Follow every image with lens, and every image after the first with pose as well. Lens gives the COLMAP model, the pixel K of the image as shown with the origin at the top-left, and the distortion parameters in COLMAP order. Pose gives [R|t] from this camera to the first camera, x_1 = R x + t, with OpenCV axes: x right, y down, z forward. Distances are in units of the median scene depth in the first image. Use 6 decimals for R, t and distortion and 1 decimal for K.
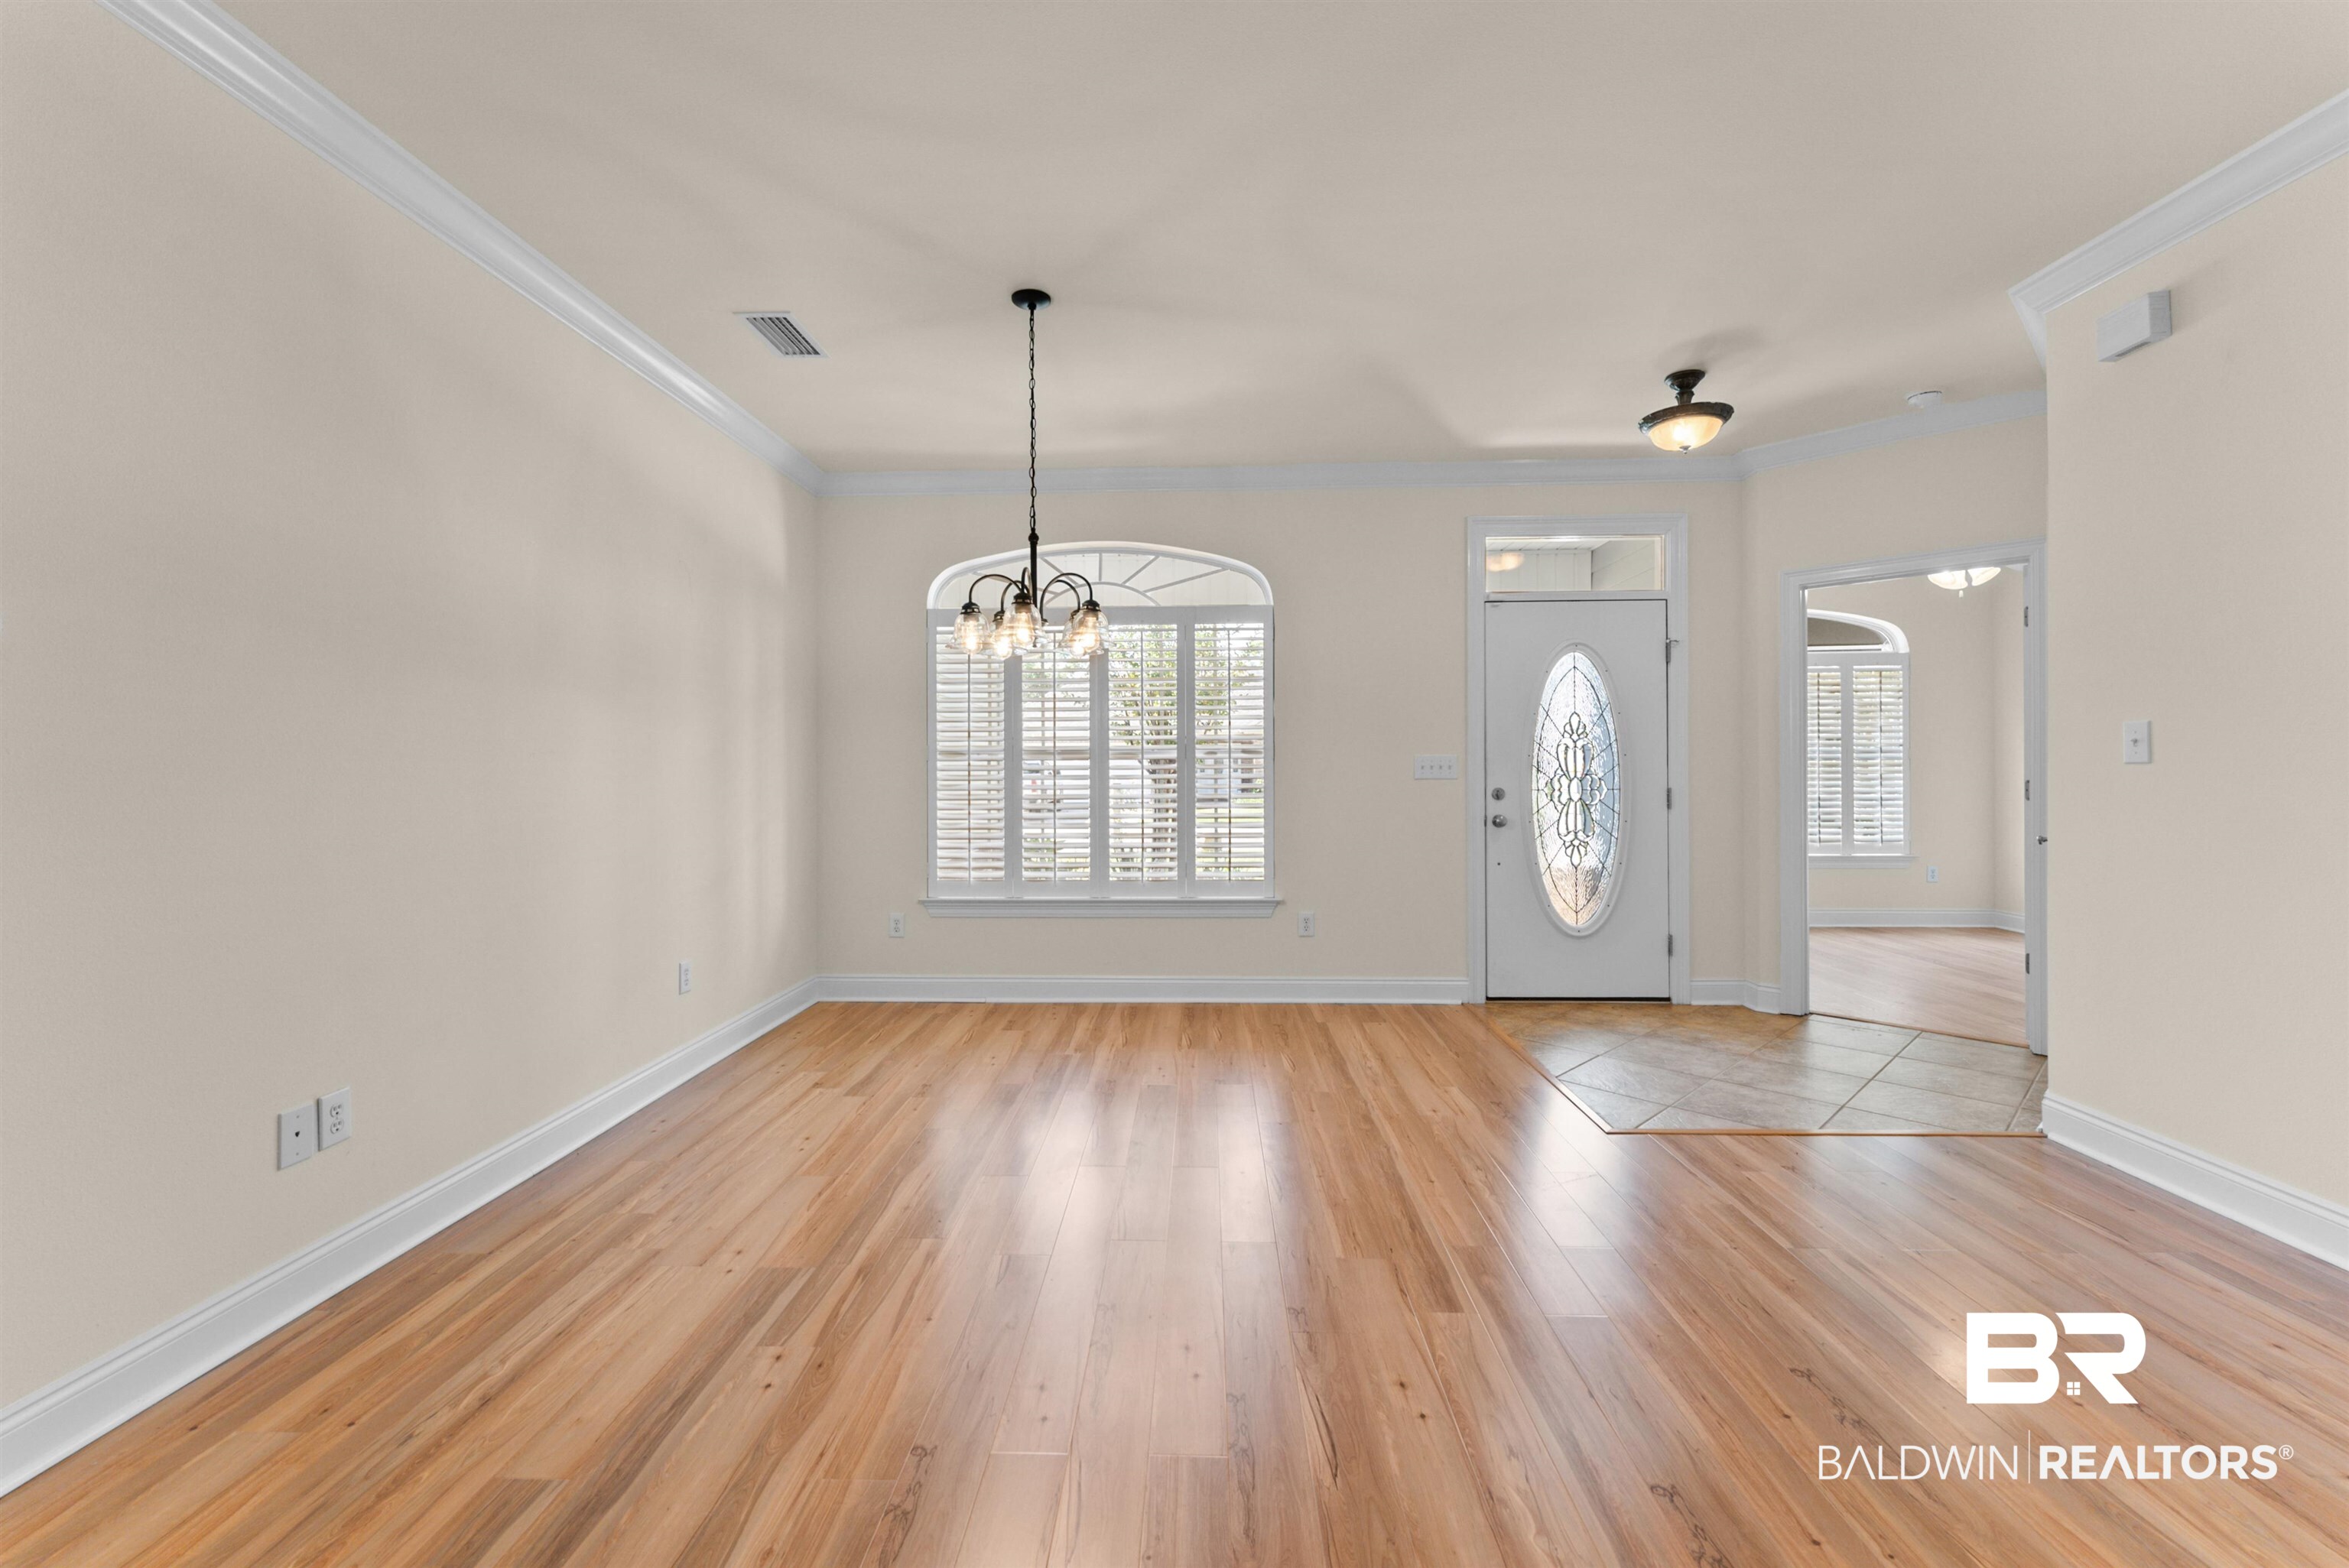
lens RADIAL K [[953.0, 0, 1168.3], [0, 953.0, 770.8], [0, 0, 1]] dist [0.003330, -0.000284]
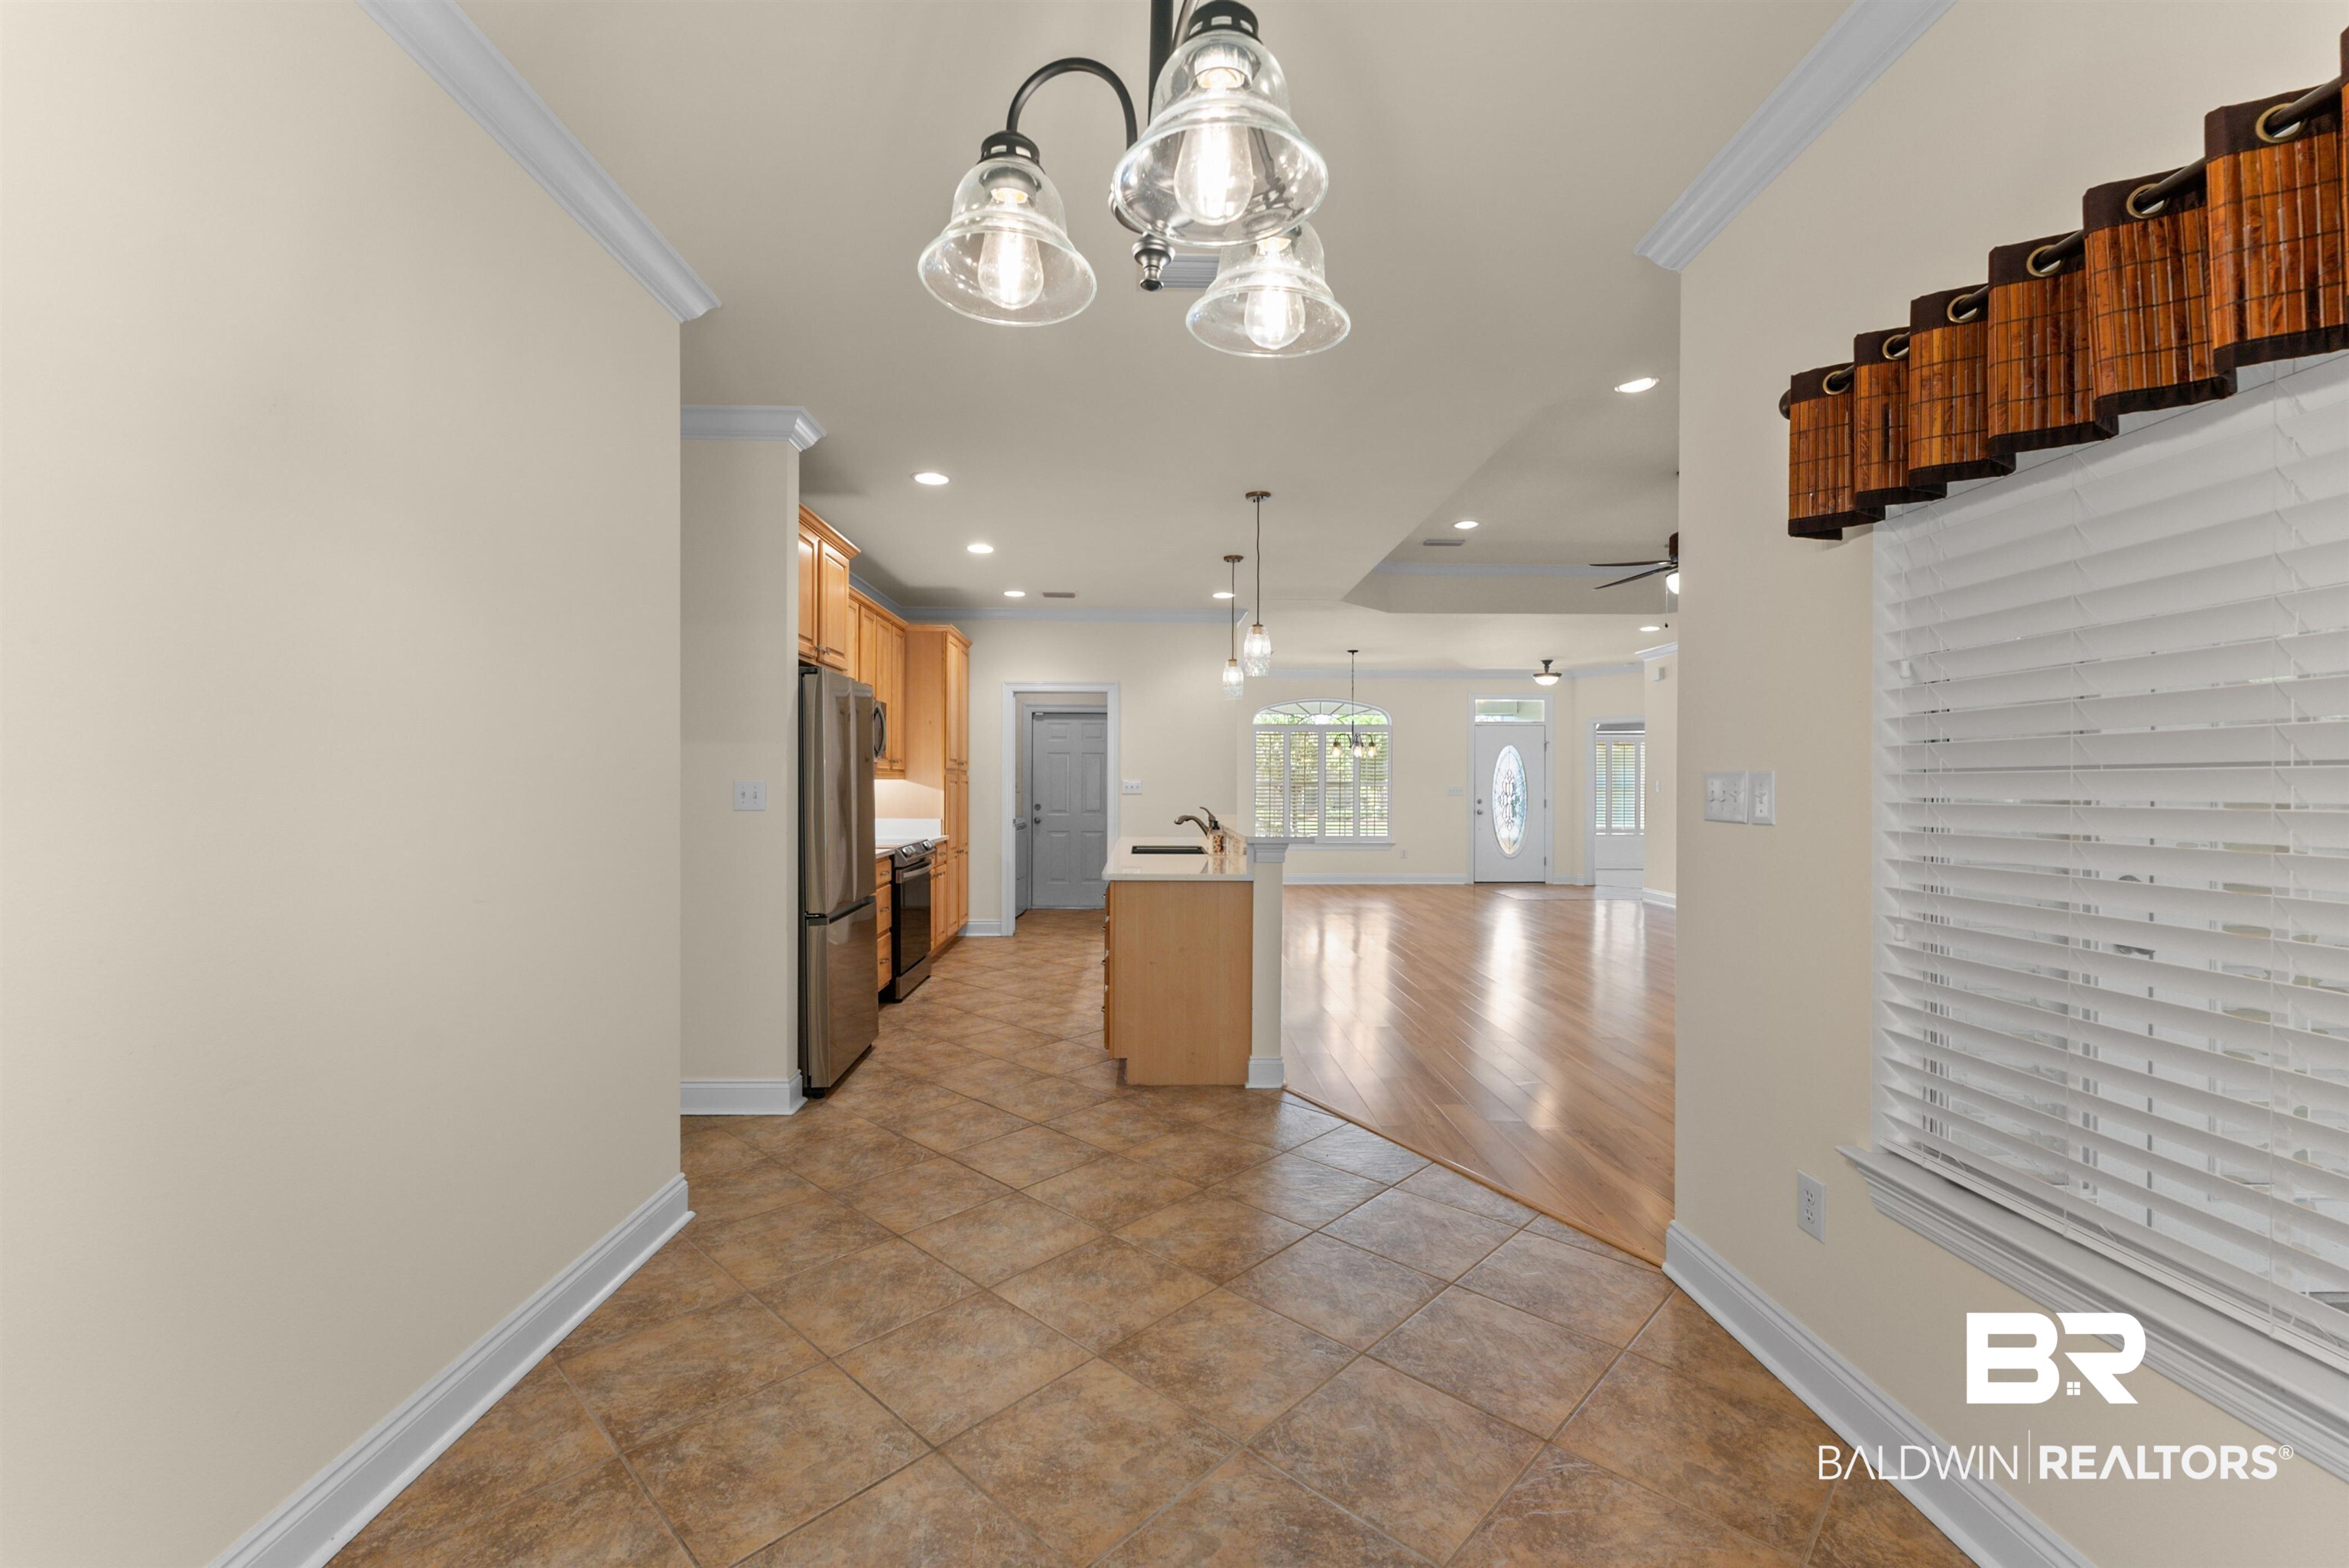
lens RADIAL K [[953.0, 0, 1176.0], [0, 953.0, 778.4], [0, 0, 1]] dist [0.003330, -0.000284]
pose [[0.997515, 0.010269, 0.069707, -0.640745], [-0.009659, 0.999912, -0.009081, -0.006418], [-0.069794, 0.008385, 0.997526, -1.478494]]
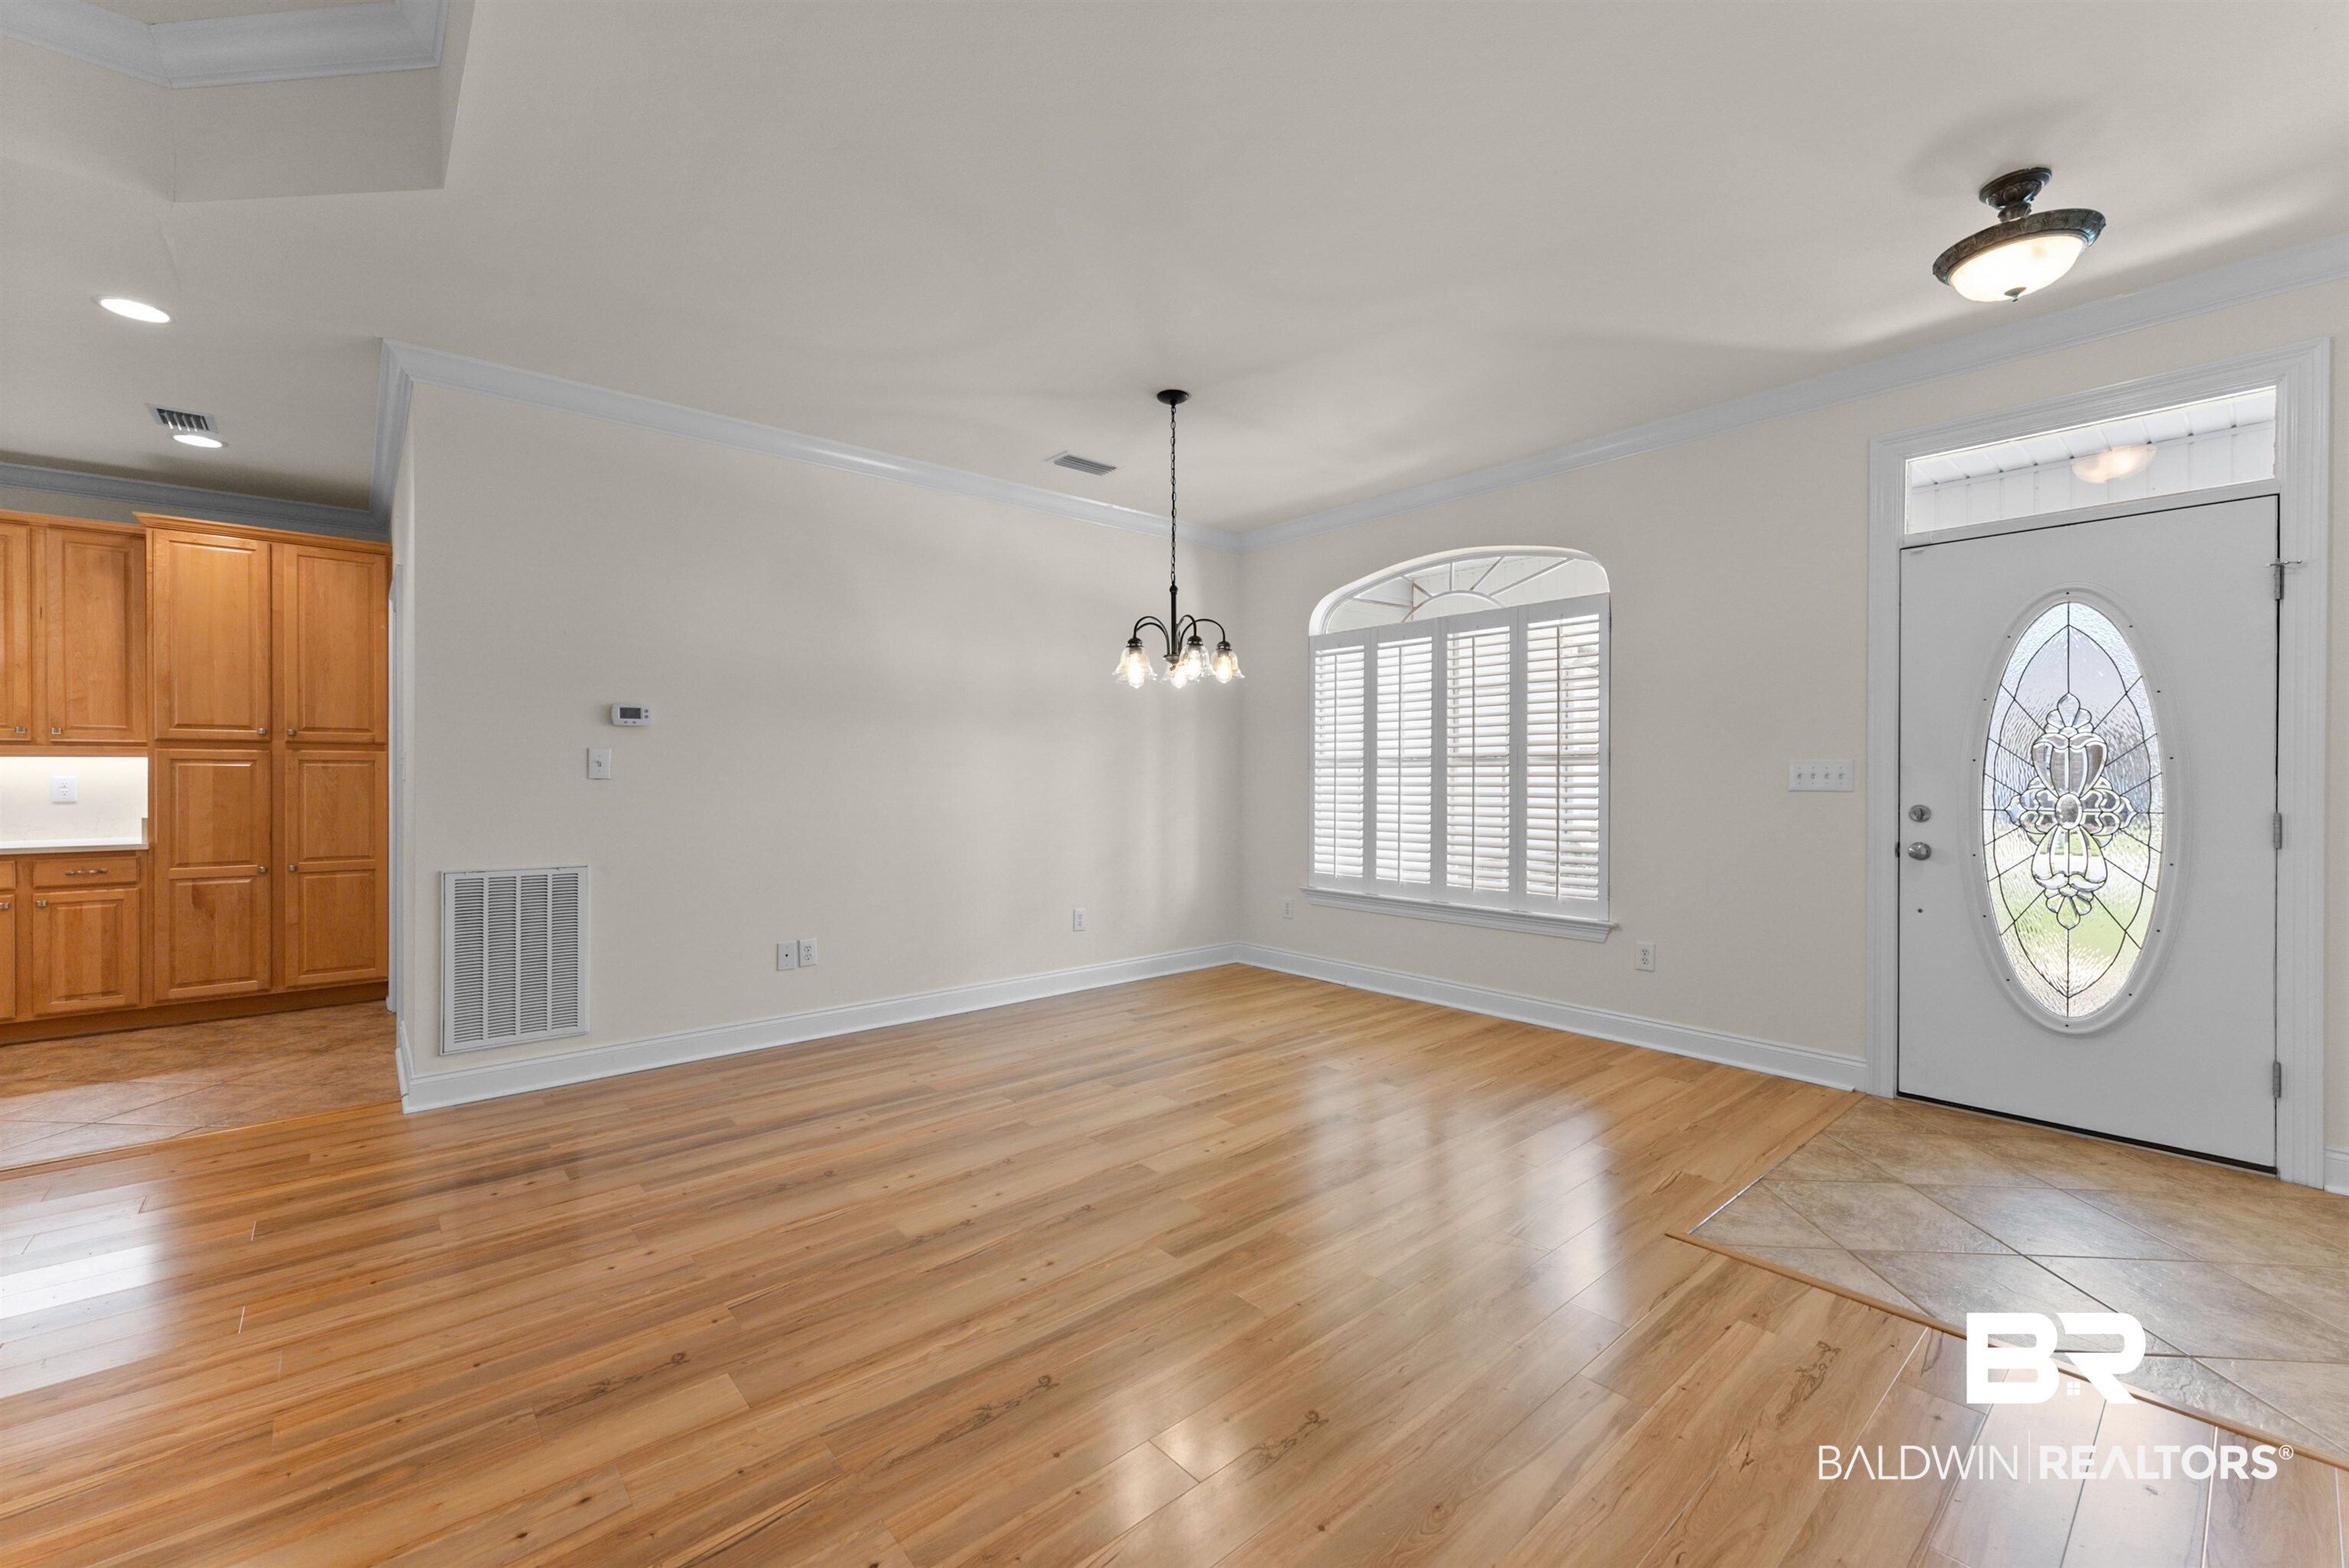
lens RADIAL K [[953.0, 0, 1172.9], [0, 953.0, 780.2], [0, 0, 1]] dist [0.003330, -0.000284]
pose [[0.683613, 0.008603, -0.729794, 0.490522], [-0.005193, 0.999963, 0.006923, -0.002880], [0.729826, -0.000943, 0.683632, 0.098172]]
